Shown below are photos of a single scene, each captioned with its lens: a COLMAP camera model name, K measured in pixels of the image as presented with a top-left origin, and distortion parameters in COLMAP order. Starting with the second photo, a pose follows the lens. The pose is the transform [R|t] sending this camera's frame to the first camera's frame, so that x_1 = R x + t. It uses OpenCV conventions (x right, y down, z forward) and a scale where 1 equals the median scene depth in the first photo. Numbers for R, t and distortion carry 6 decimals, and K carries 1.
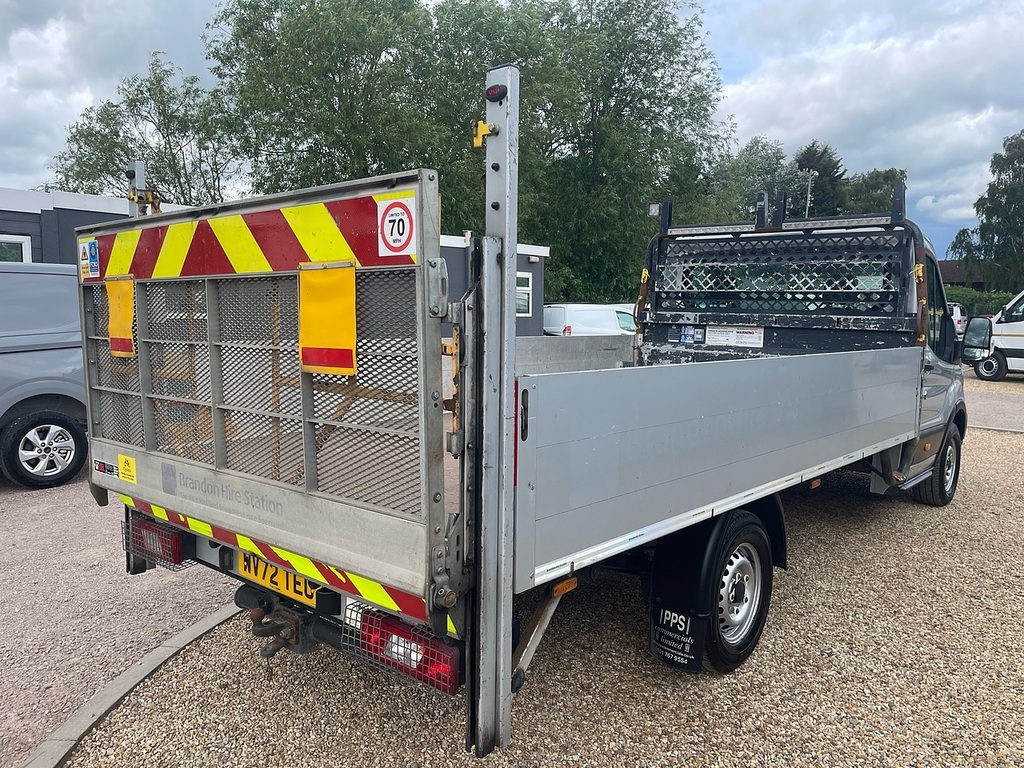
lens RADIAL K [[808.8, 0, 512.0], [0, 808.8, 384.0], [0, 0, 1]] dist [0.070788, -0.084081]
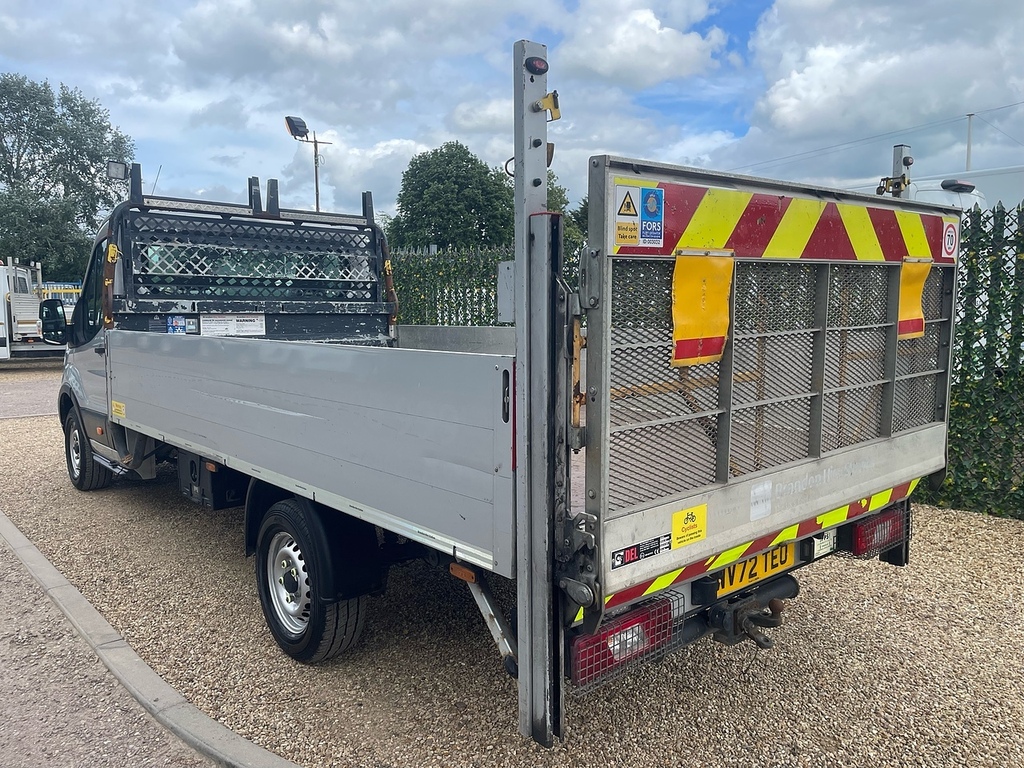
lens RADIAL K [[808.8, 0, 512.0], [0, 808.8, 384.0], [0, 0, 1]] dist [0.070788, -0.084081]
pose [[0.112674, -0.110946, 0.987419, -0.689775], [0.097063, 0.990223, 0.100185, -0.059481], [-0.988880, 0.084553, 0.122341, 0.626363]]
